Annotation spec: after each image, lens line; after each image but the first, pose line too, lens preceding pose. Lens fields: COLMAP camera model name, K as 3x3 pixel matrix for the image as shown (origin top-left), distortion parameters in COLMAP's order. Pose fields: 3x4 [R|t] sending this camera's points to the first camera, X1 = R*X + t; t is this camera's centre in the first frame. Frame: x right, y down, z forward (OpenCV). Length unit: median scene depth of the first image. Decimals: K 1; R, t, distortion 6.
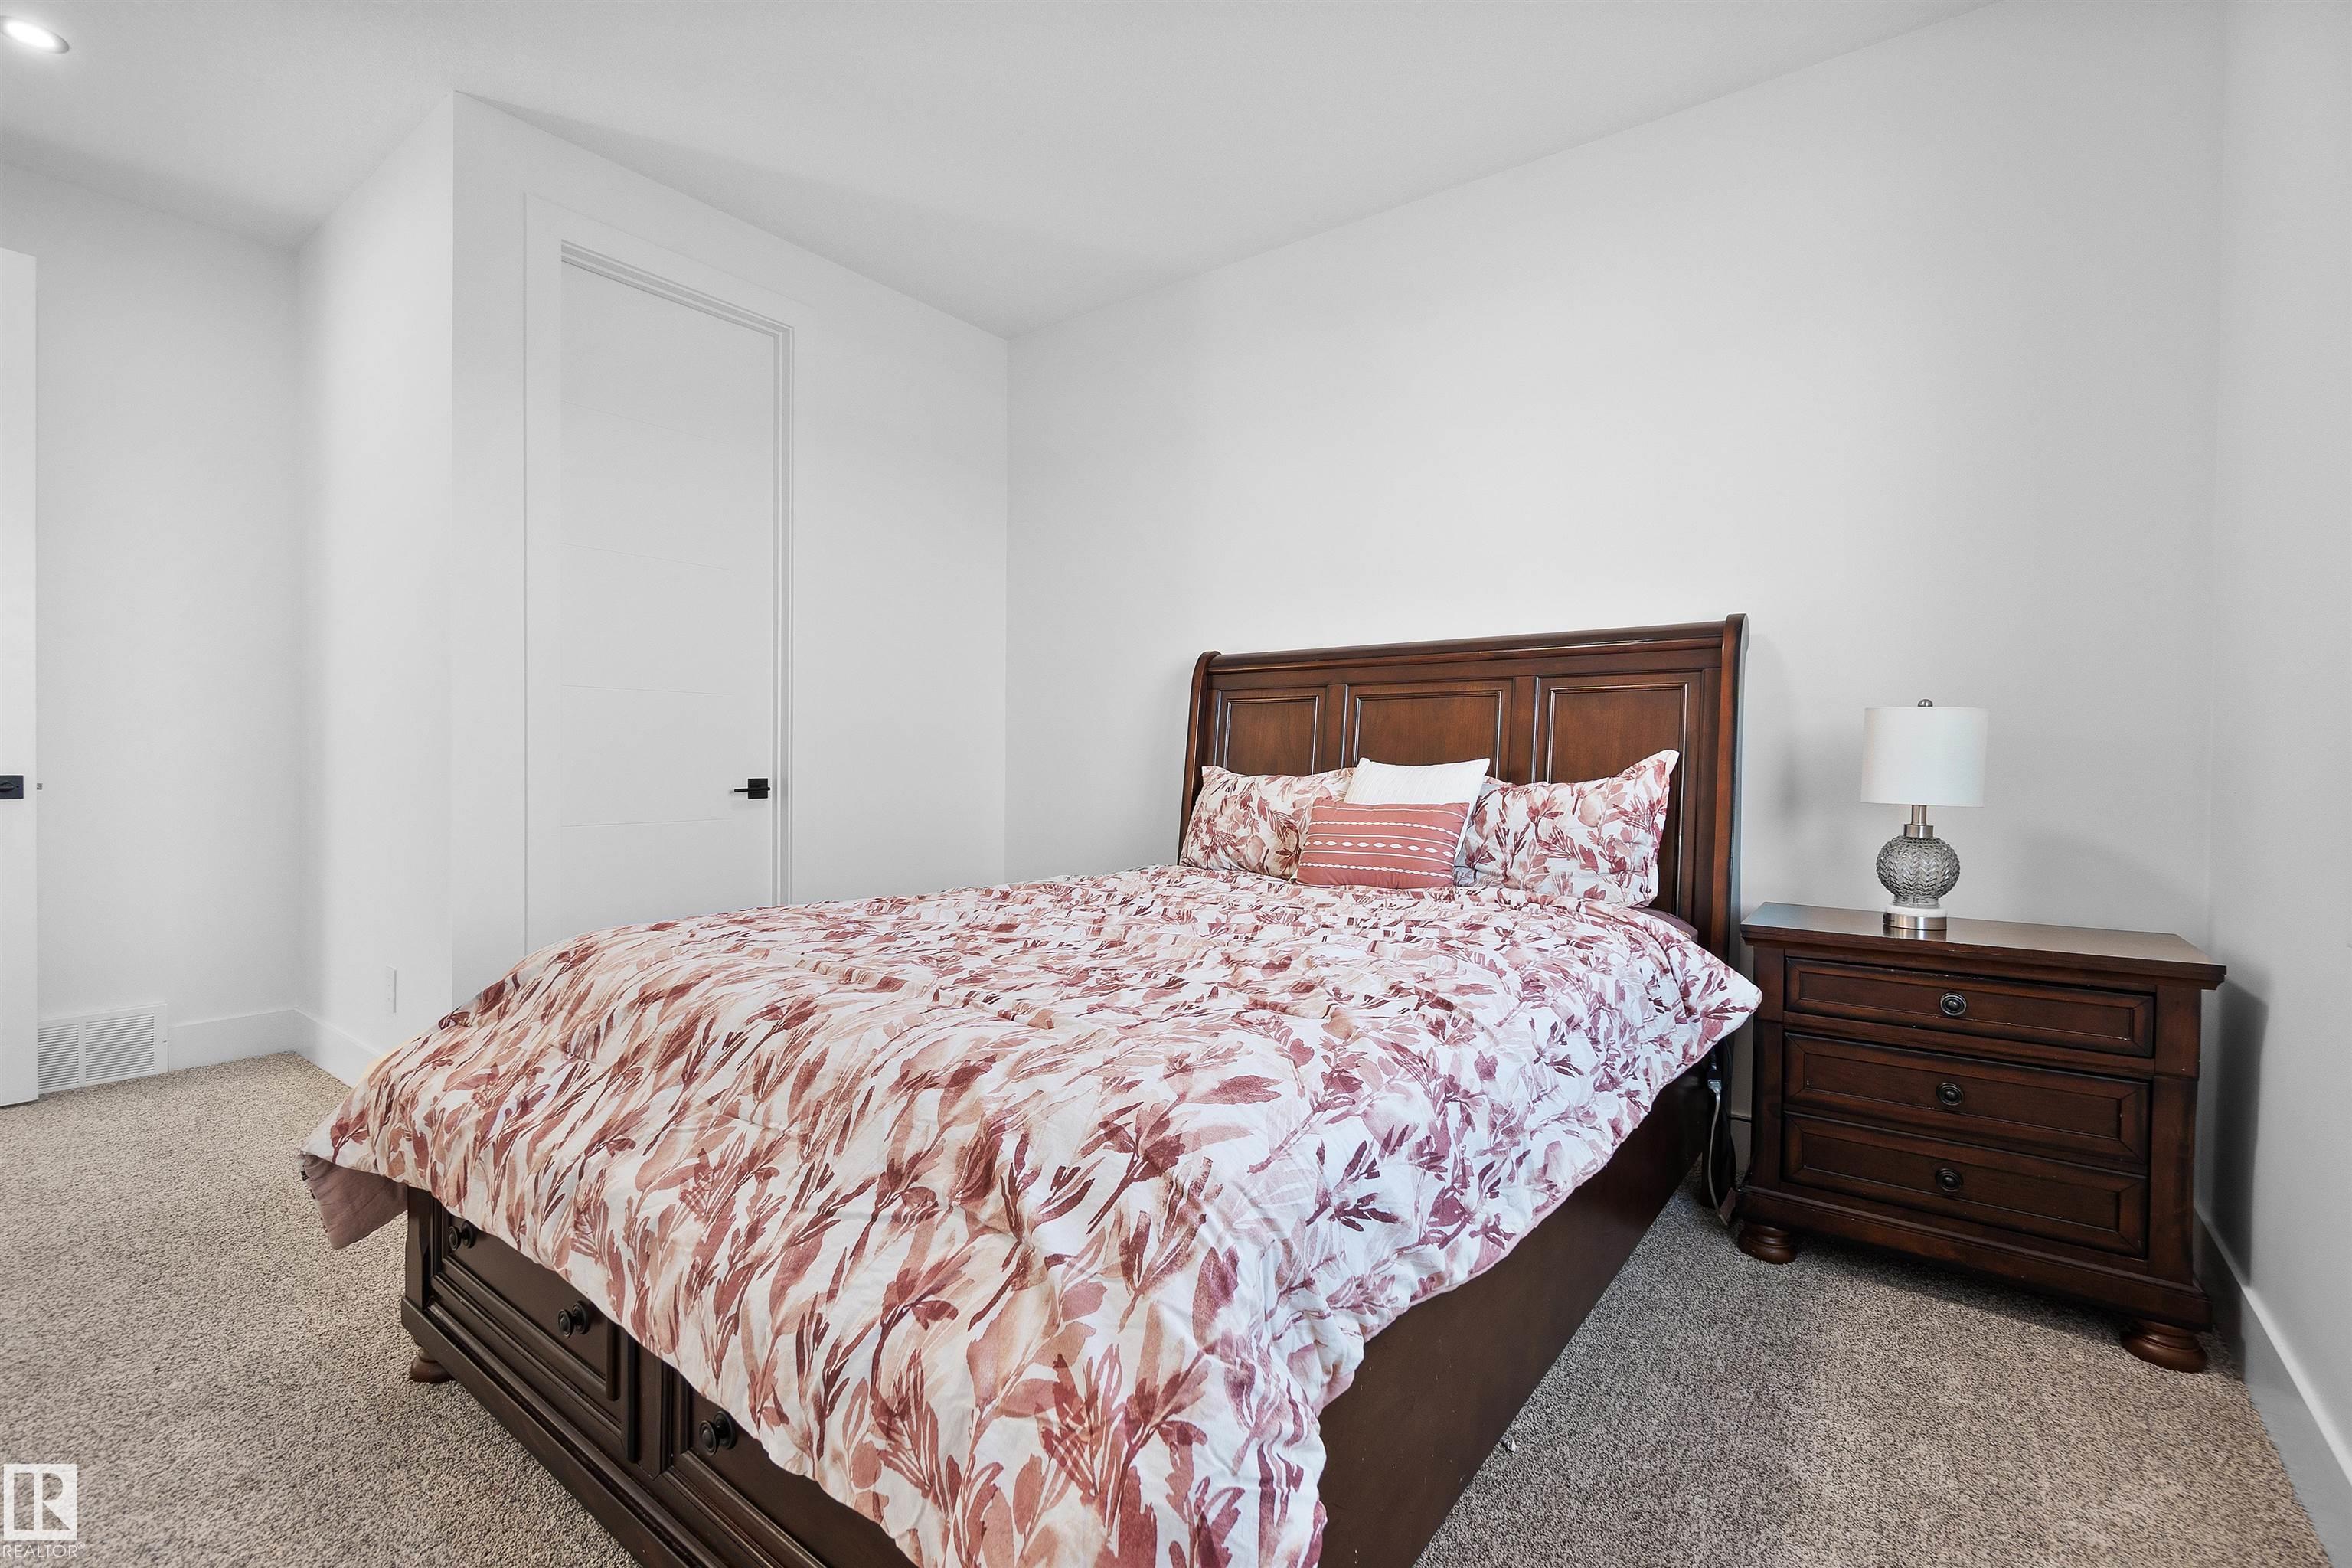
lens RADIAL K [[1021.1, 0, 1145.7], [0, 1021.1, 777.3], [0, 0, 1]] dist [-0.063836, 0.015651]
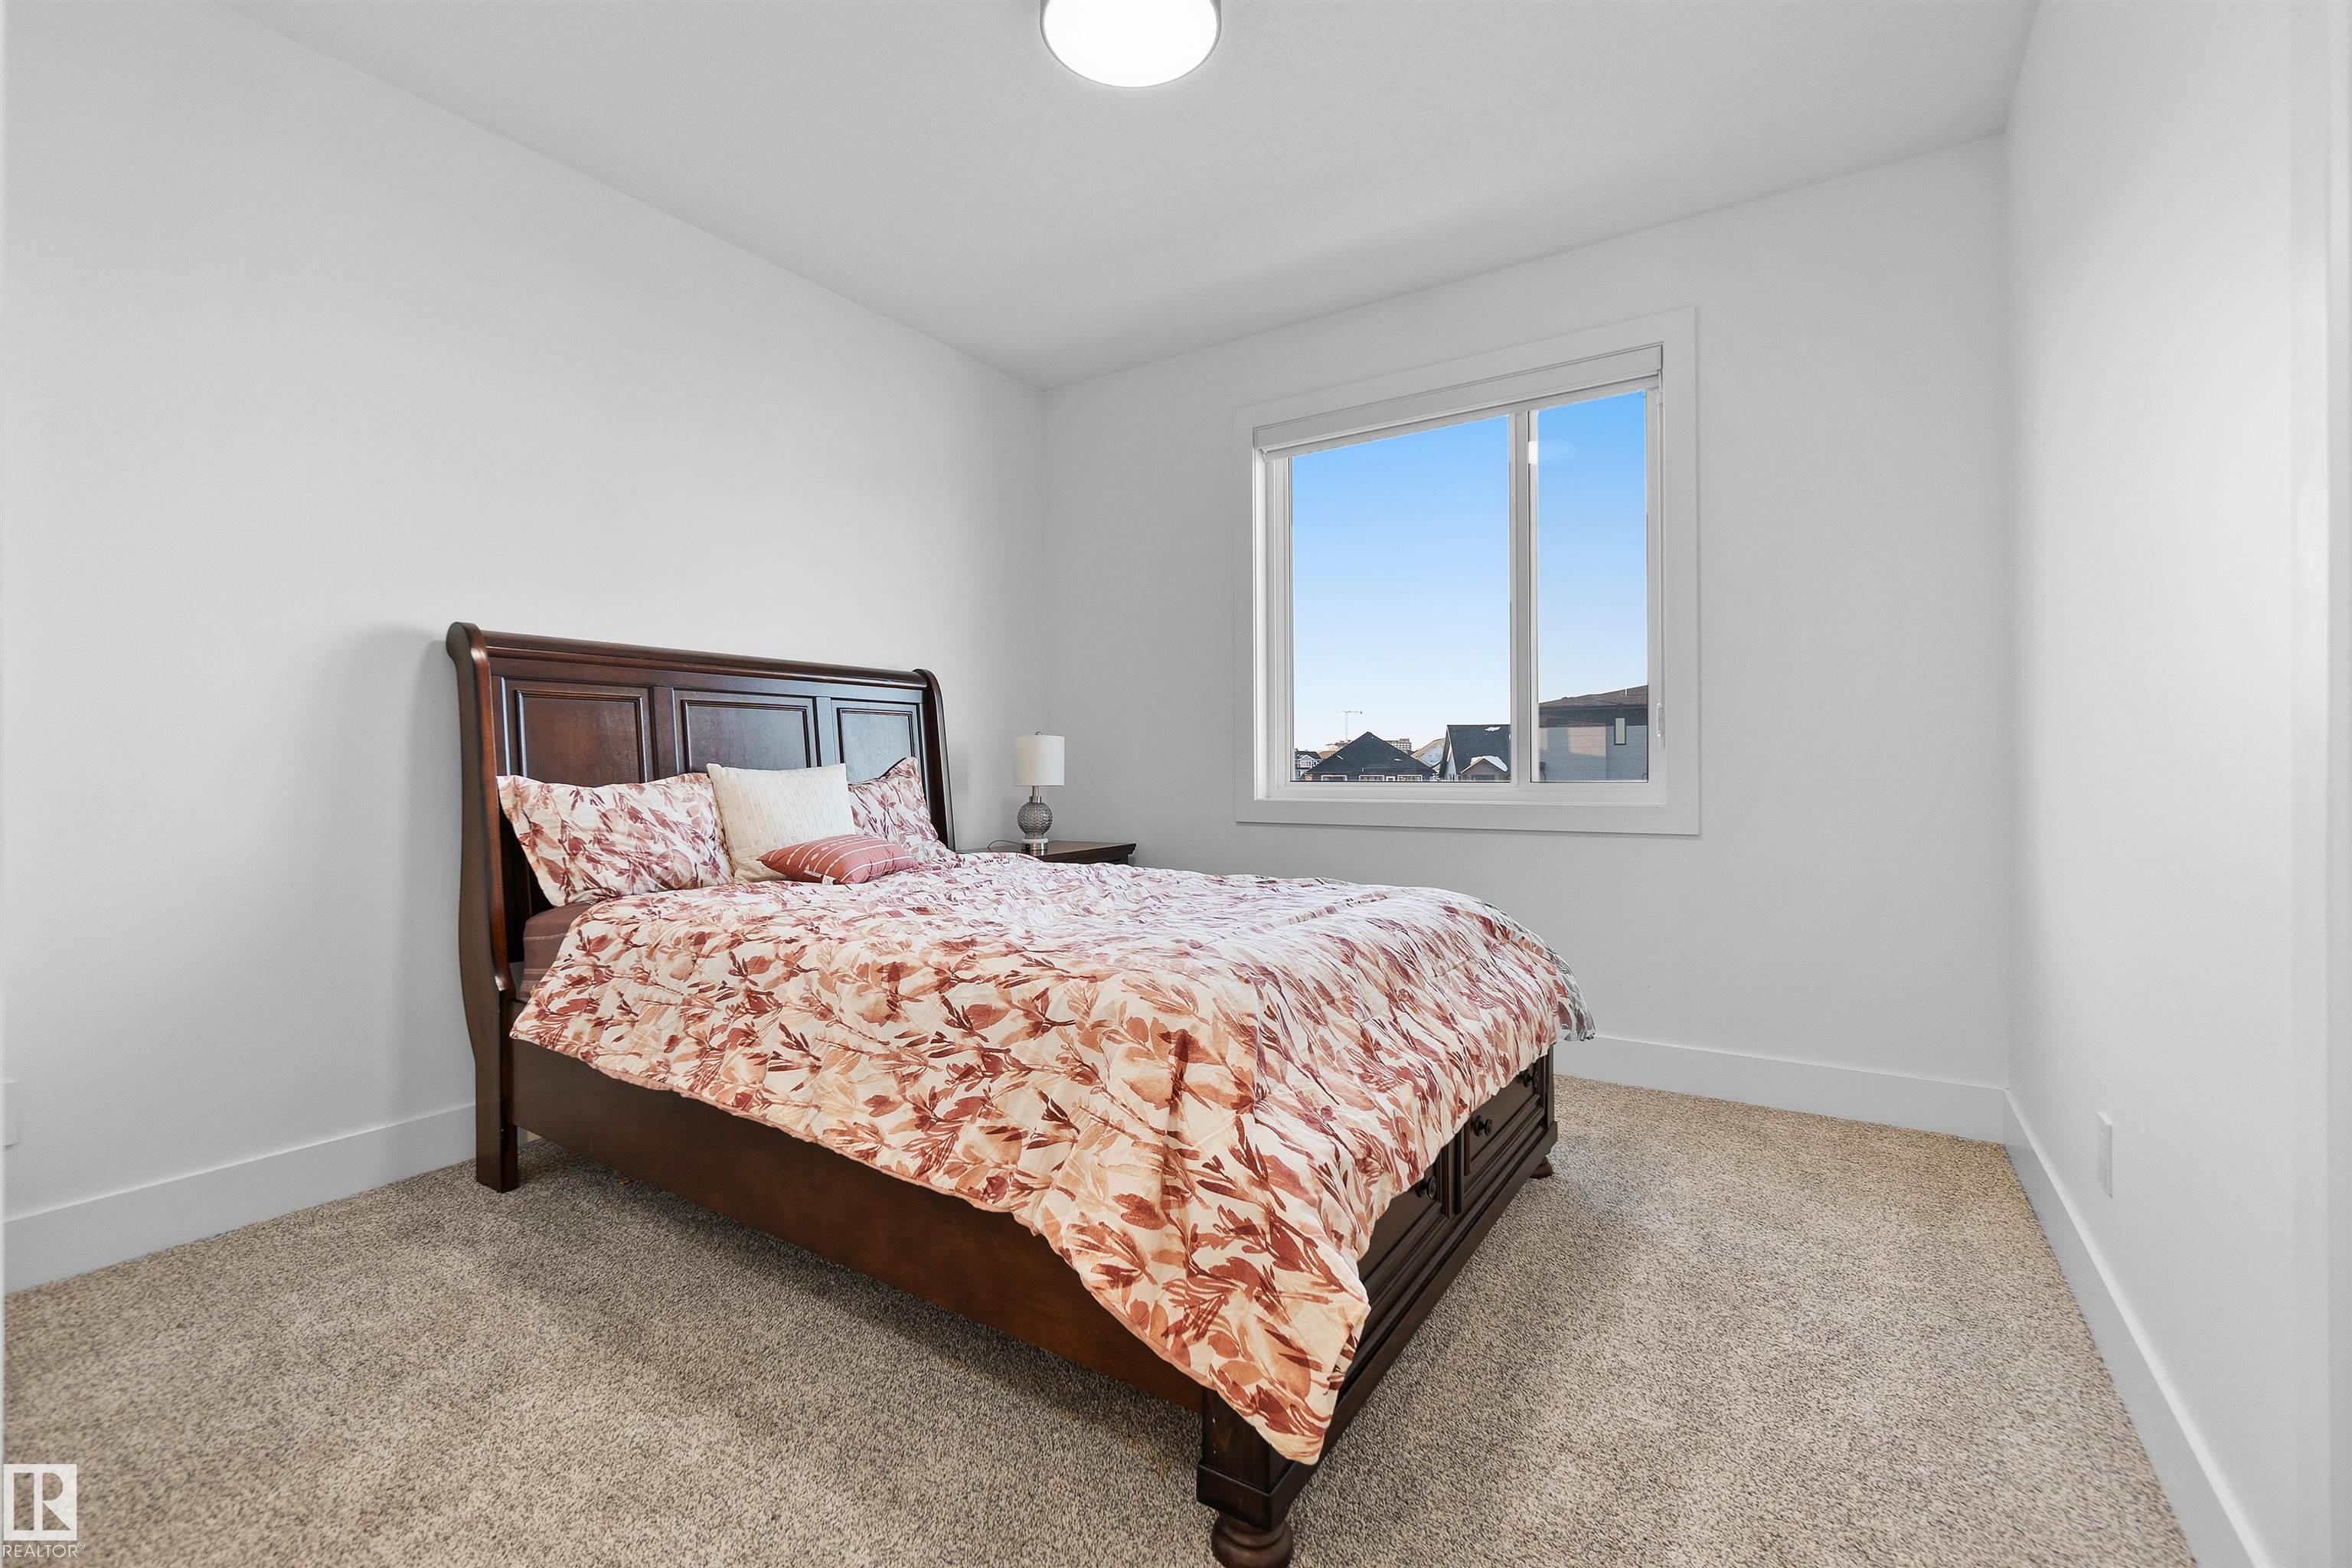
lens RADIAL K [[1021.1, 0, 1145.7], [0, 1021.1, 777.3], [0, 0, 1]] dist [-0.063836, 0.015651]
pose [[-0.121320, -0.015871, 0.992487, -1.475487], [0.021651, 0.999592, 0.018631, -0.025911], [-0.992377, 0.023749, -0.120927, 1.233864]]
